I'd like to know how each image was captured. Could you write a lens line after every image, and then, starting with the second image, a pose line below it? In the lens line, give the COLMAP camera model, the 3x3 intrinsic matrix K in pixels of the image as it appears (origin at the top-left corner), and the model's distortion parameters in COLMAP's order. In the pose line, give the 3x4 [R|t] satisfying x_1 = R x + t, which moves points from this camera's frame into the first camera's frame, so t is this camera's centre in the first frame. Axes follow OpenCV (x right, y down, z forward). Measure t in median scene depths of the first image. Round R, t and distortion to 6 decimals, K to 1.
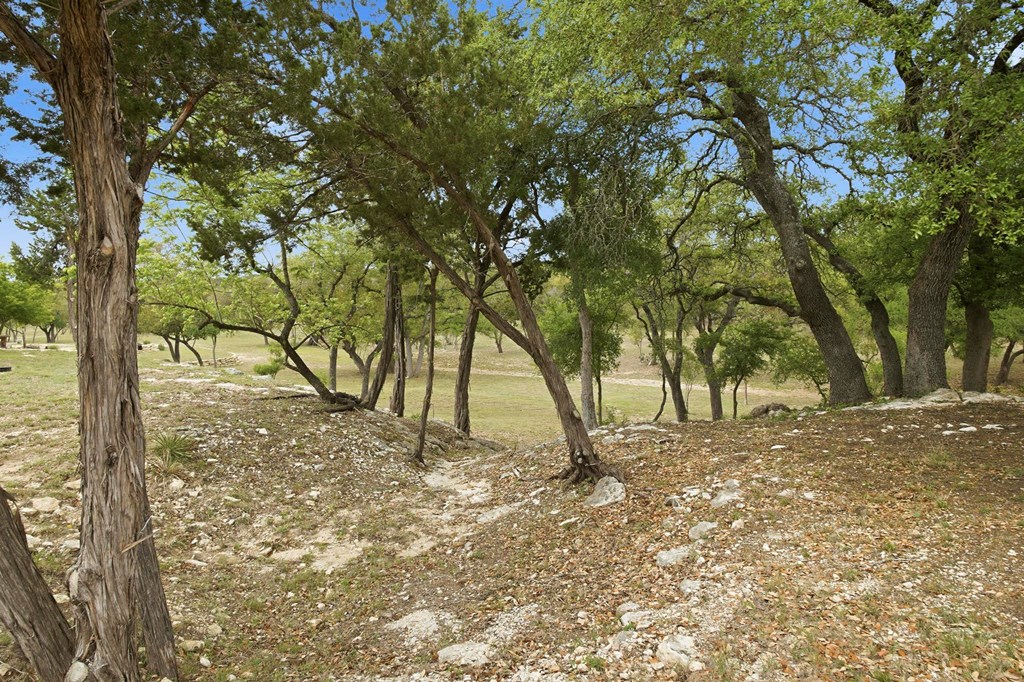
lens RADIAL K [[487.0, 0, 512.0], [0, 487.0, 341.0], [0, 0, 1]] dist [0.000139, 0.000229]
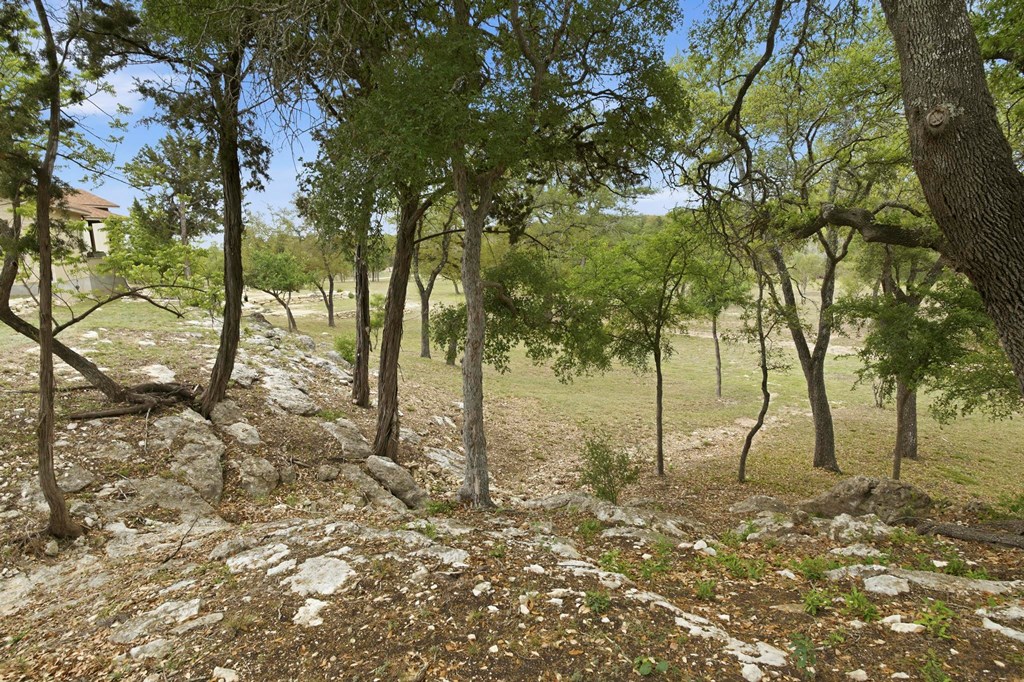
lens RADIAL K [[520.1, 0, 516.1], [0, 520.1, 332.5], [0, 0, 1]] dist [-0.000796, 0.000529]
pose [[0.942913, 0.037061, -0.330969, 0.348877], [-0.011376, 0.996793, 0.079206, -0.028419], [0.332843, -0.070919, 0.940311, 0.442772]]
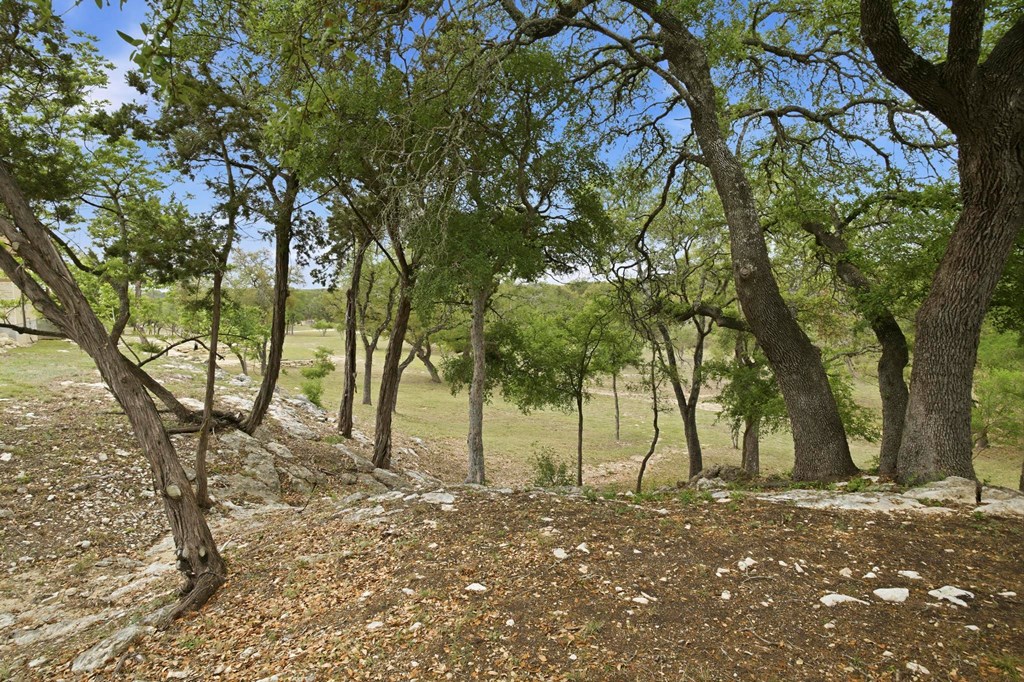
lens RADIAL K [[477.7, 0, 505.1], [0, 477.7, 365.3], [0, 0, 1]] dist [-0.000085, 0.000041]
pose [[0.981179, 0.051780, -0.186029, 0.309363], [-0.047516, 0.998497, 0.027310, -0.022011], [0.187163, -0.017957, 0.982165, 0.221725]]
